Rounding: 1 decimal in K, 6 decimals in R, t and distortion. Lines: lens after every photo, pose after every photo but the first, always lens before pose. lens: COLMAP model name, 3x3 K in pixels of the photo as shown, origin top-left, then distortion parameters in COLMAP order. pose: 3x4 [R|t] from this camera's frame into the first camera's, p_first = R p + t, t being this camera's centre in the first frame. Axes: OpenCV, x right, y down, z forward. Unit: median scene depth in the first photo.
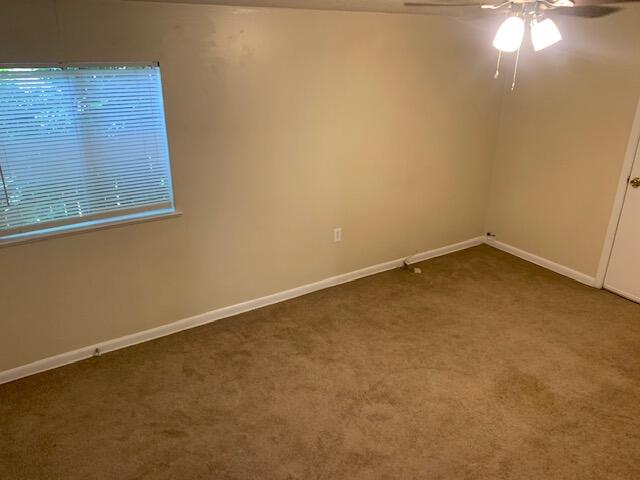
lens RADIAL K [[501.4, 0, 320.0], [0, 501.4, 240.0], [0, 0, 1]] dist [0.063595, -0.099870]
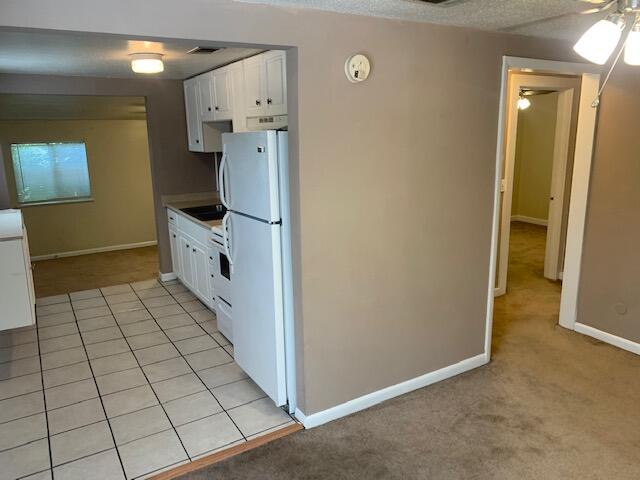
lens RADIAL K [[501.4, 0, 320.0], [0, 501.4, 240.0], [0, 0, 1]] dist [0.063595, -0.099870]
pose [[0.999271, -0.017299, -0.034037, 0.937502], [0.011137, 0.984764, -0.173538, 0.600725], [0.036521, 0.173033, 0.984239, -1.395322]]
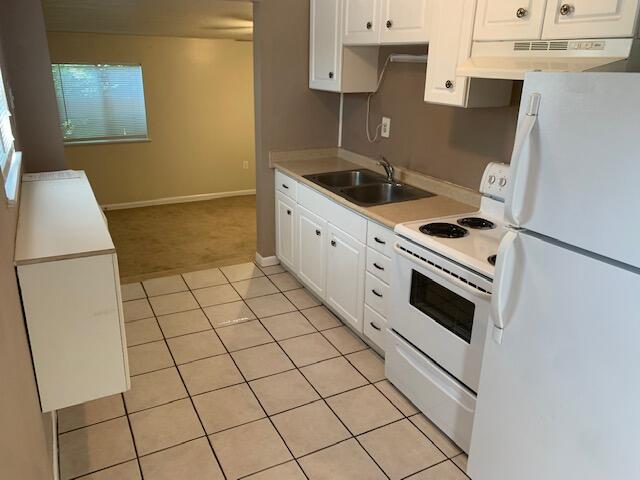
lens RADIAL K [[501.4, 0, 320.0], [0, 501.4, 240.0], [0, 0, 1]] dist [0.063595, -0.099870]
pose [[0.996636, 0.042467, -0.070093, 0.561753], [-0.045437, 0.998112, -0.041326, 0.407021], [0.068205, 0.044372, 0.996684, -0.948305]]
